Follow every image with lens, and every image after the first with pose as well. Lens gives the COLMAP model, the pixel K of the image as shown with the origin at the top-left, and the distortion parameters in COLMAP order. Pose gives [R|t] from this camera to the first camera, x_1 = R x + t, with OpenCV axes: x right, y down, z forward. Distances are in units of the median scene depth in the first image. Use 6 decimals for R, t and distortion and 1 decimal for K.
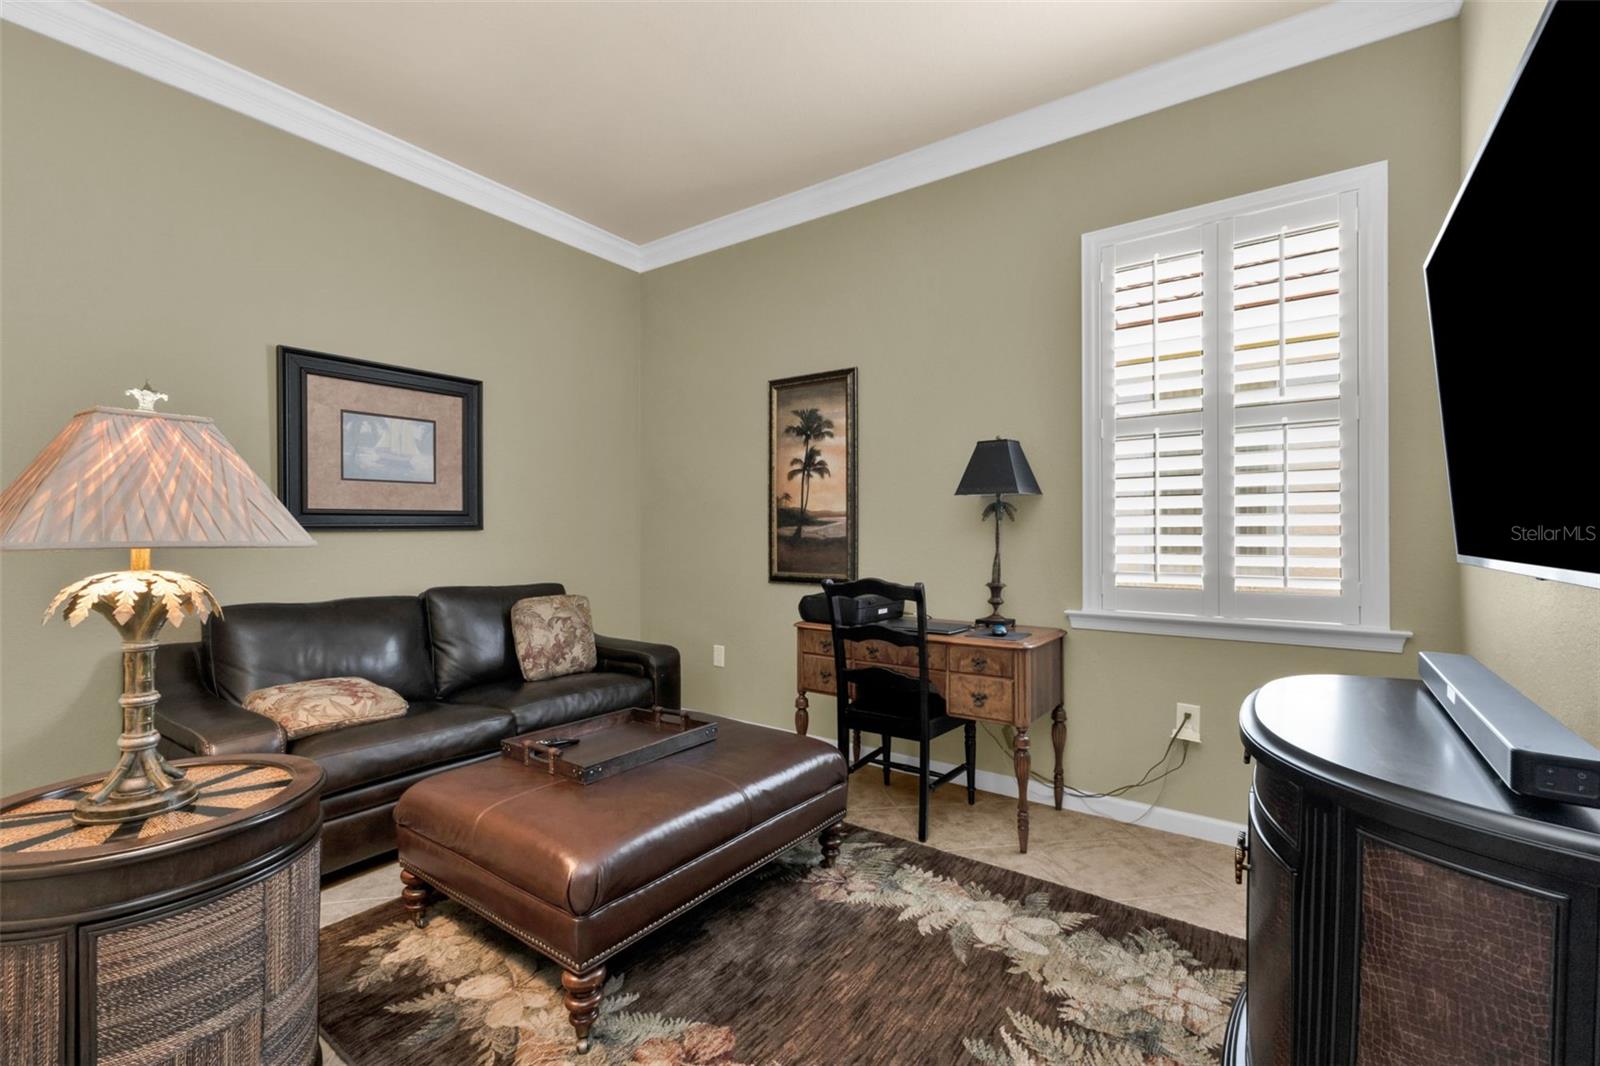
lens RADIAL K [[709.1, 0, 800.0], [0, 709.1, 533.0], [0, 0, 1]] dist [0.009123, -0.000678]
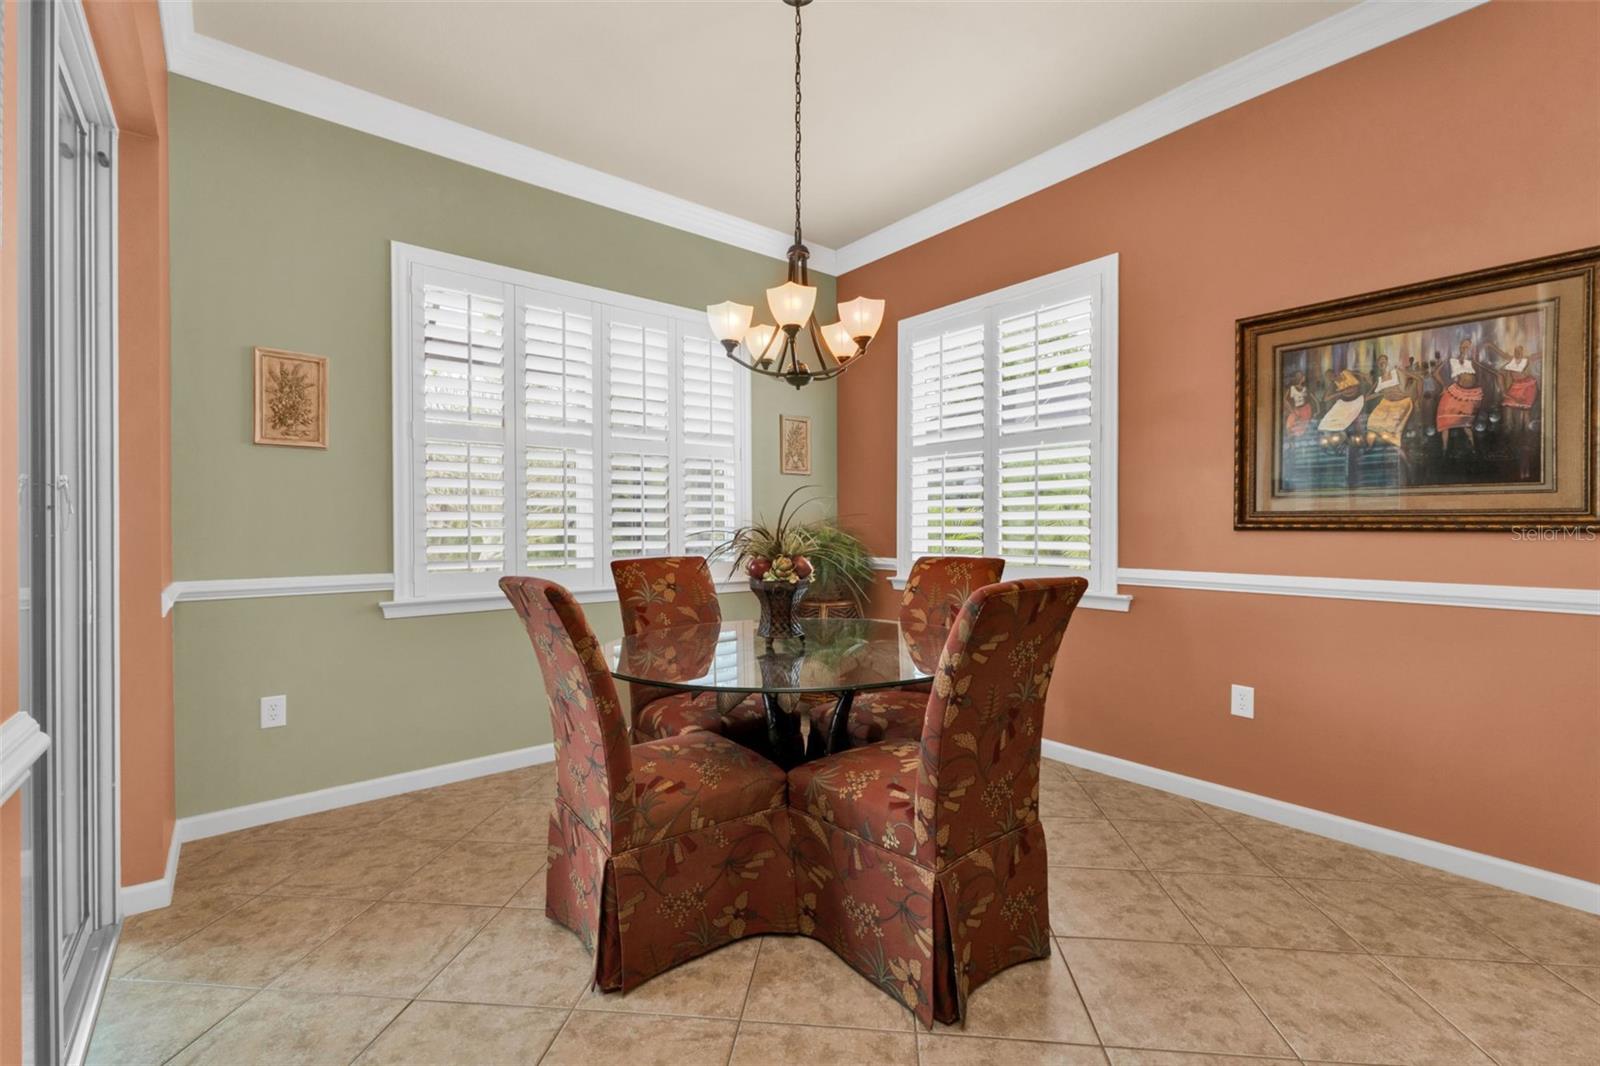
lens RADIAL K [[709.1, 0, 800.0], [0, 709.1, 533.0], [0, 0, 1]] dist [0.009123, -0.000678]
pose [[0.959819, -0.001814, -0.280612, 0.621855], [0.003768, 0.999972, 0.006423, 0.006519], [0.280593, -0.007223, 0.959800, -0.468212]]
